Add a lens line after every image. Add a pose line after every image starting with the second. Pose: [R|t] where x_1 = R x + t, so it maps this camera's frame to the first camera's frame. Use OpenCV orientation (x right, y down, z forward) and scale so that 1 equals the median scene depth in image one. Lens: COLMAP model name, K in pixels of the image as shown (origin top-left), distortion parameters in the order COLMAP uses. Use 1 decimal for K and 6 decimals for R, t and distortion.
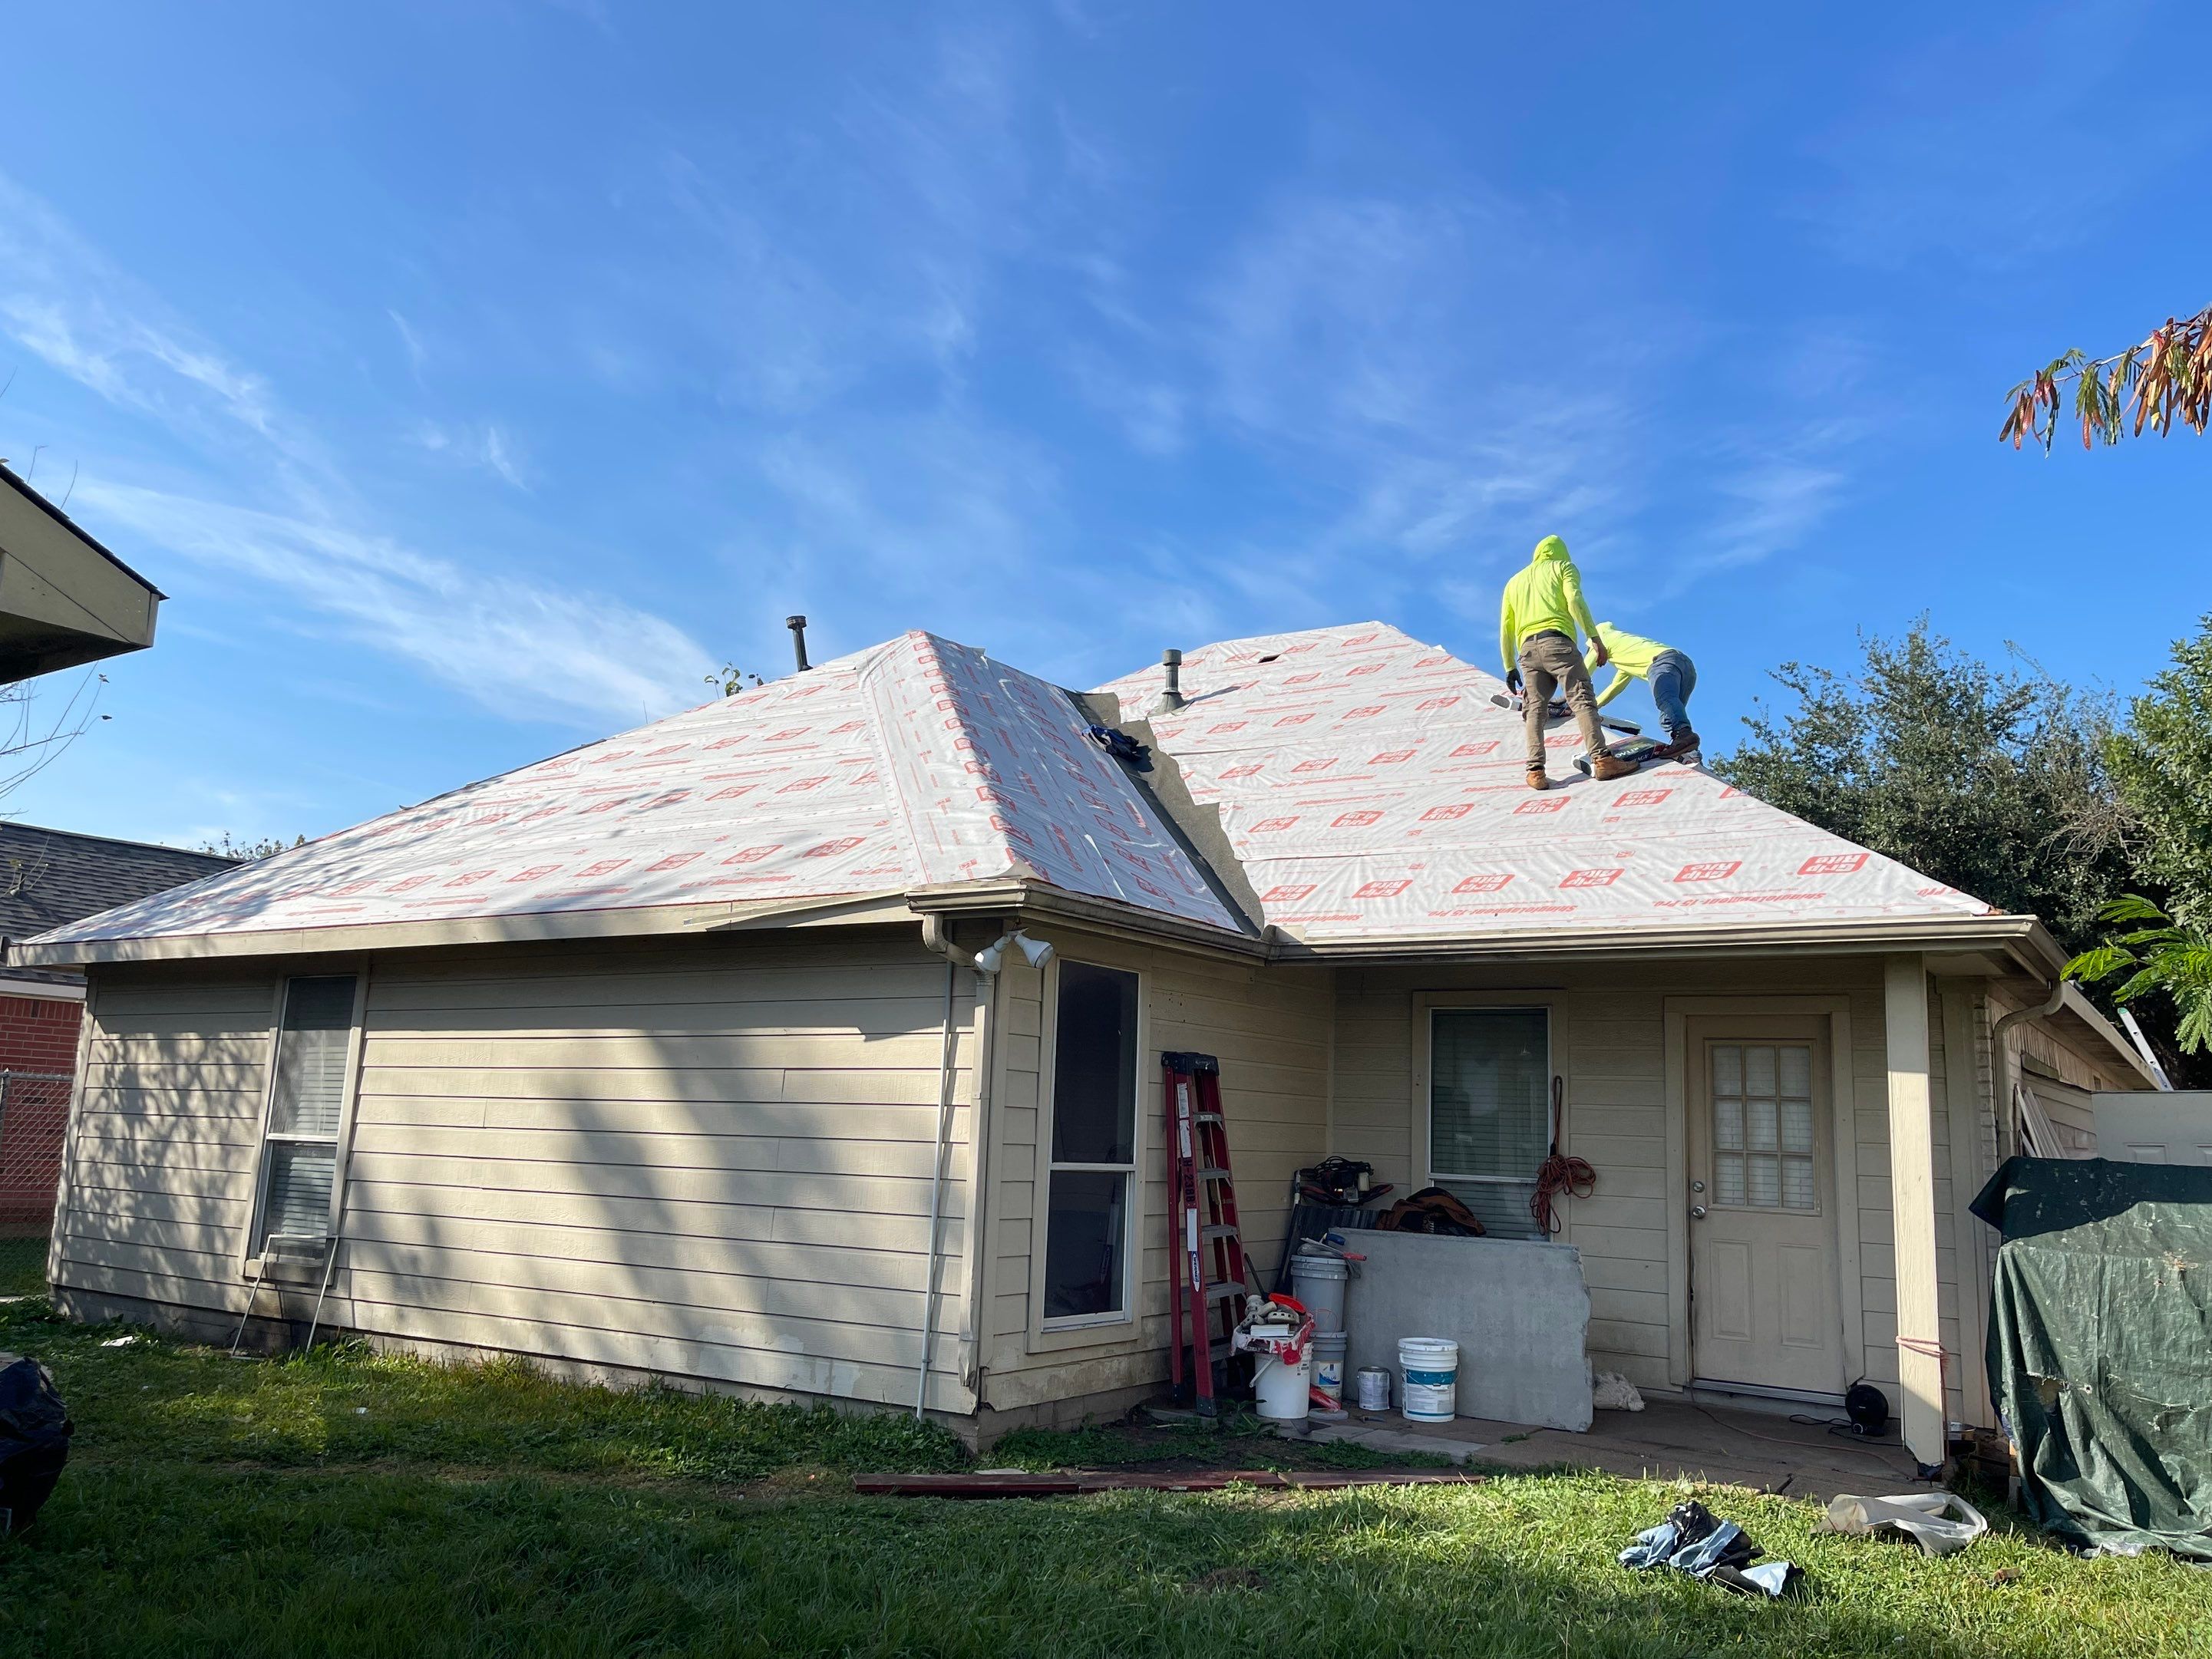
lens RADIAL K [[1745.9, 0, 1168.2], [0, 1745.9, 828.0], [0, 0, 1]] dist [0.020927, 0.001253]
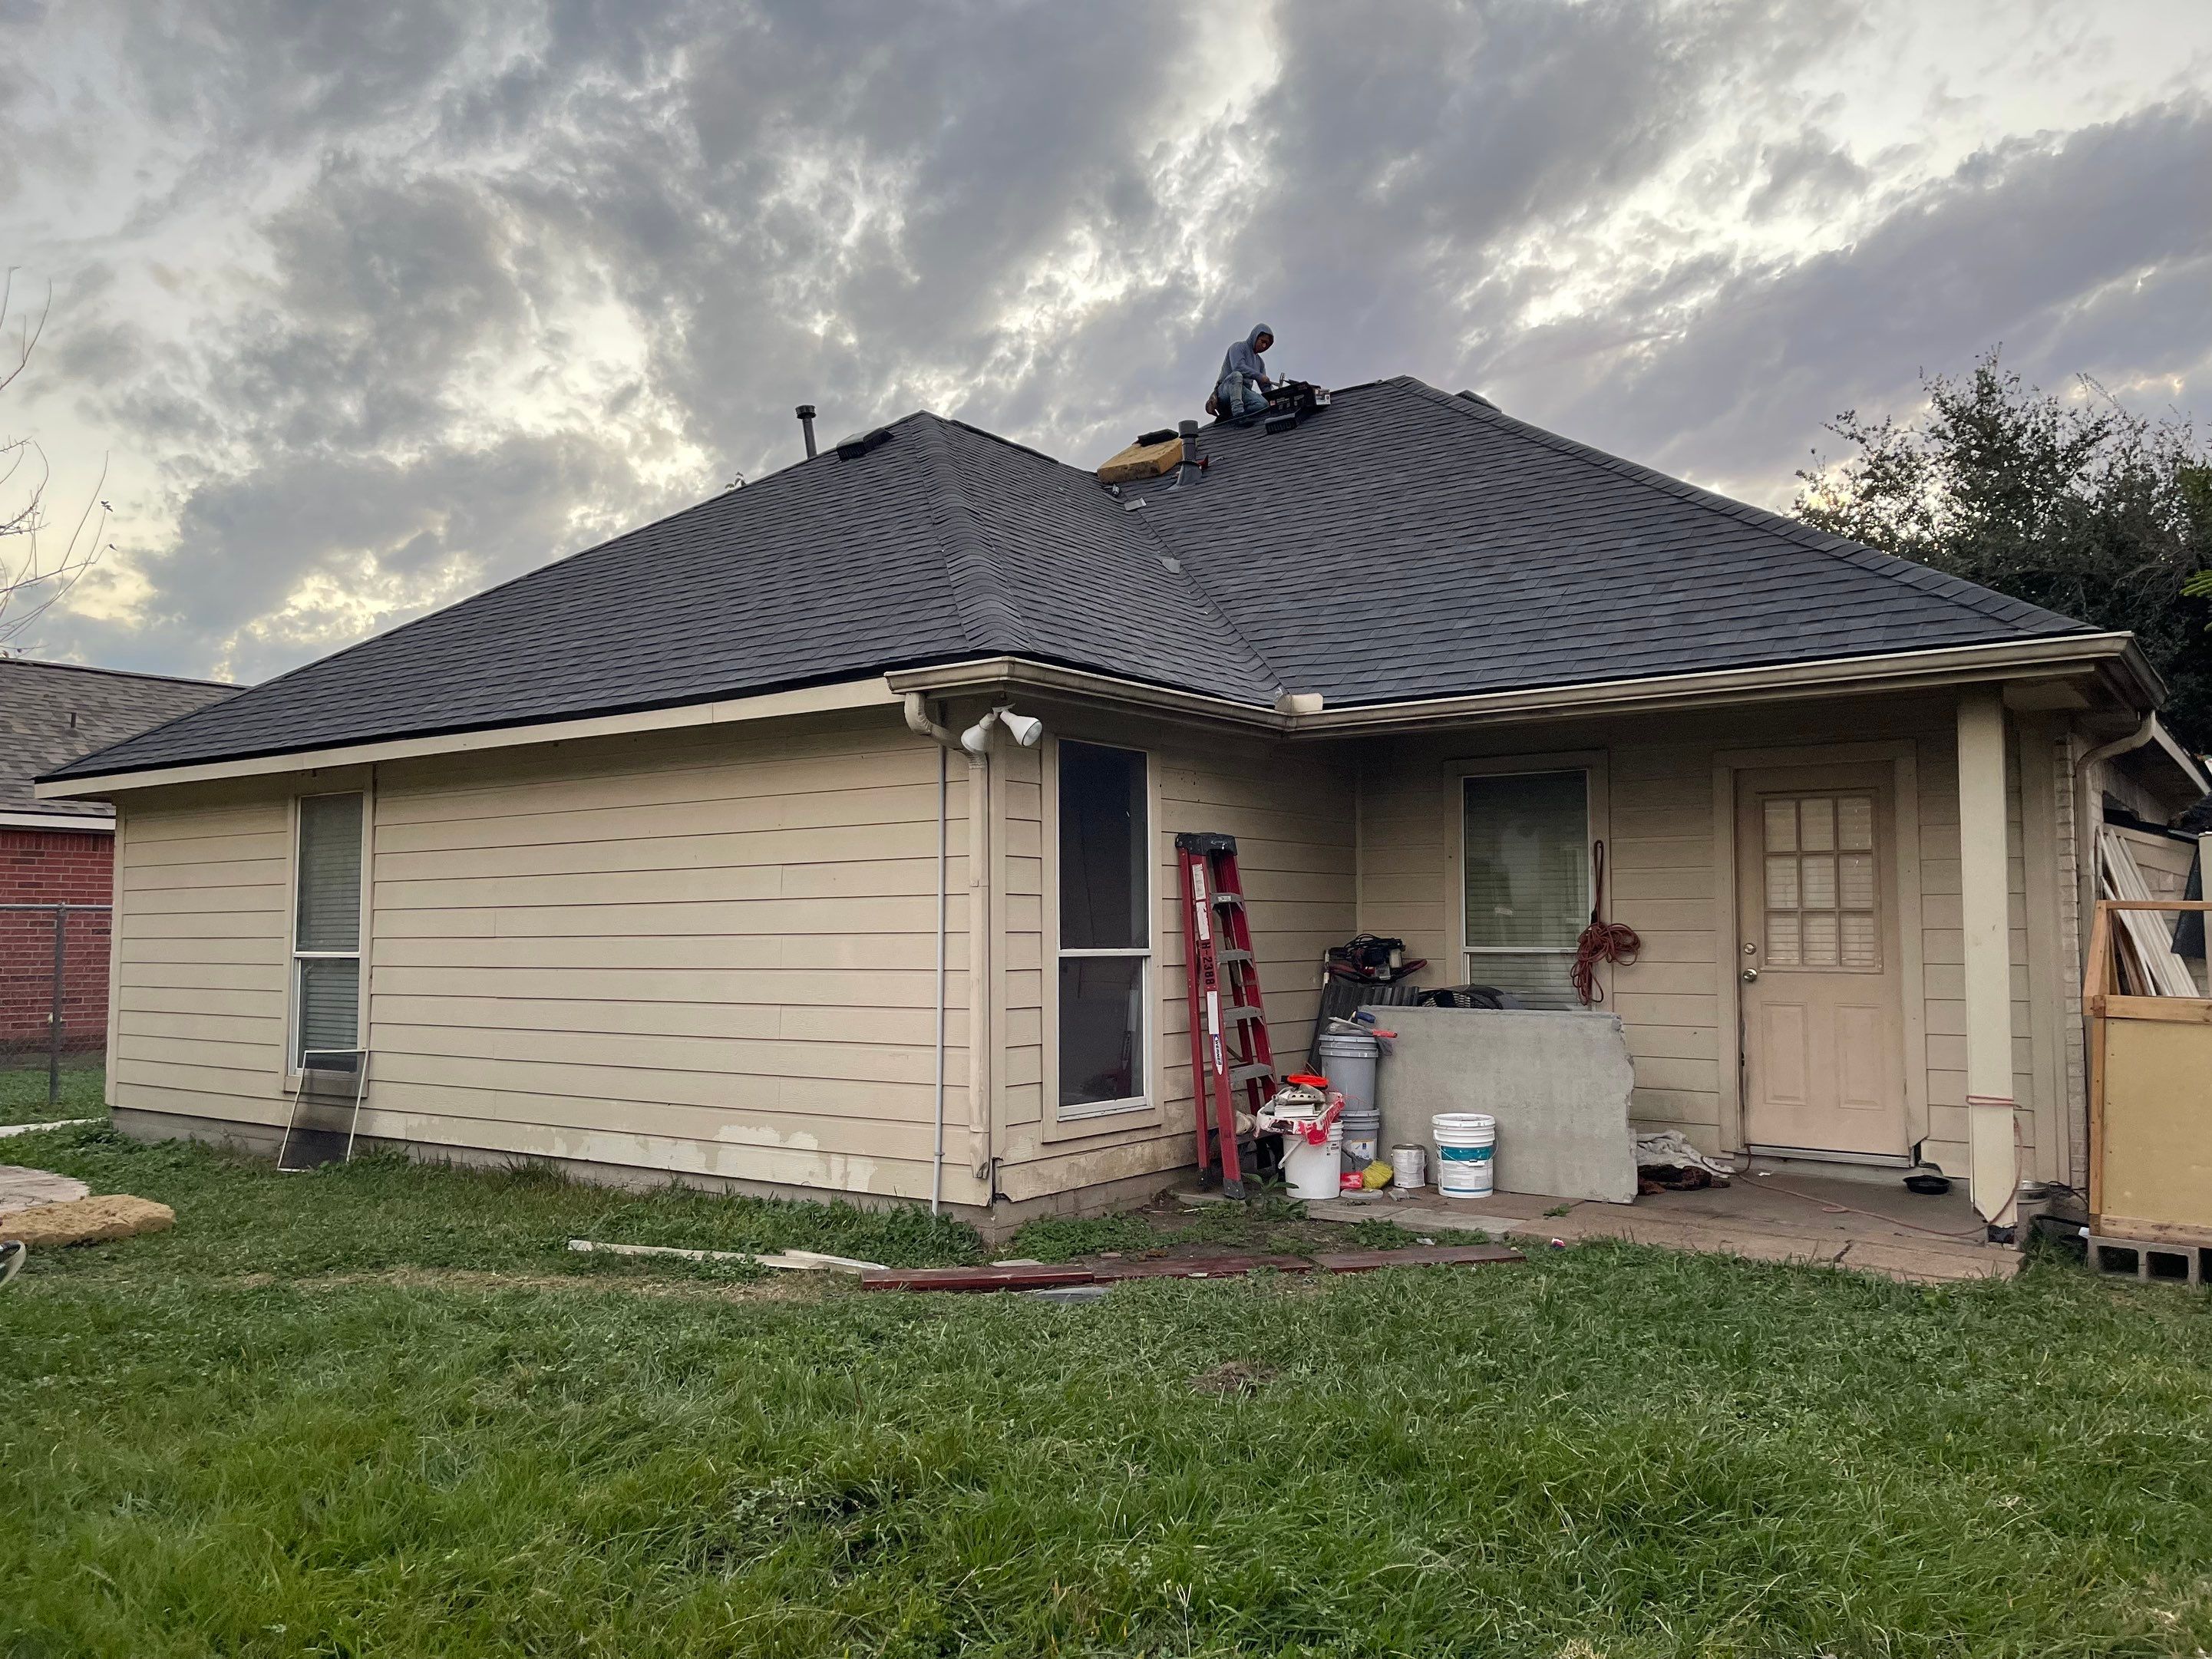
lens RADIAL K [[1639.5, 0, 1141.2], [0, 1639.5, 841.7], [0, 0, 1]] dist [0.052171, -0.081642]
pose [[0.996914, -0.044007, -0.065007, 0.036986], [0.051325, 0.991971, 0.115582, 0.029004], [0.059399, -0.118561, 0.991168, 0.108837]]
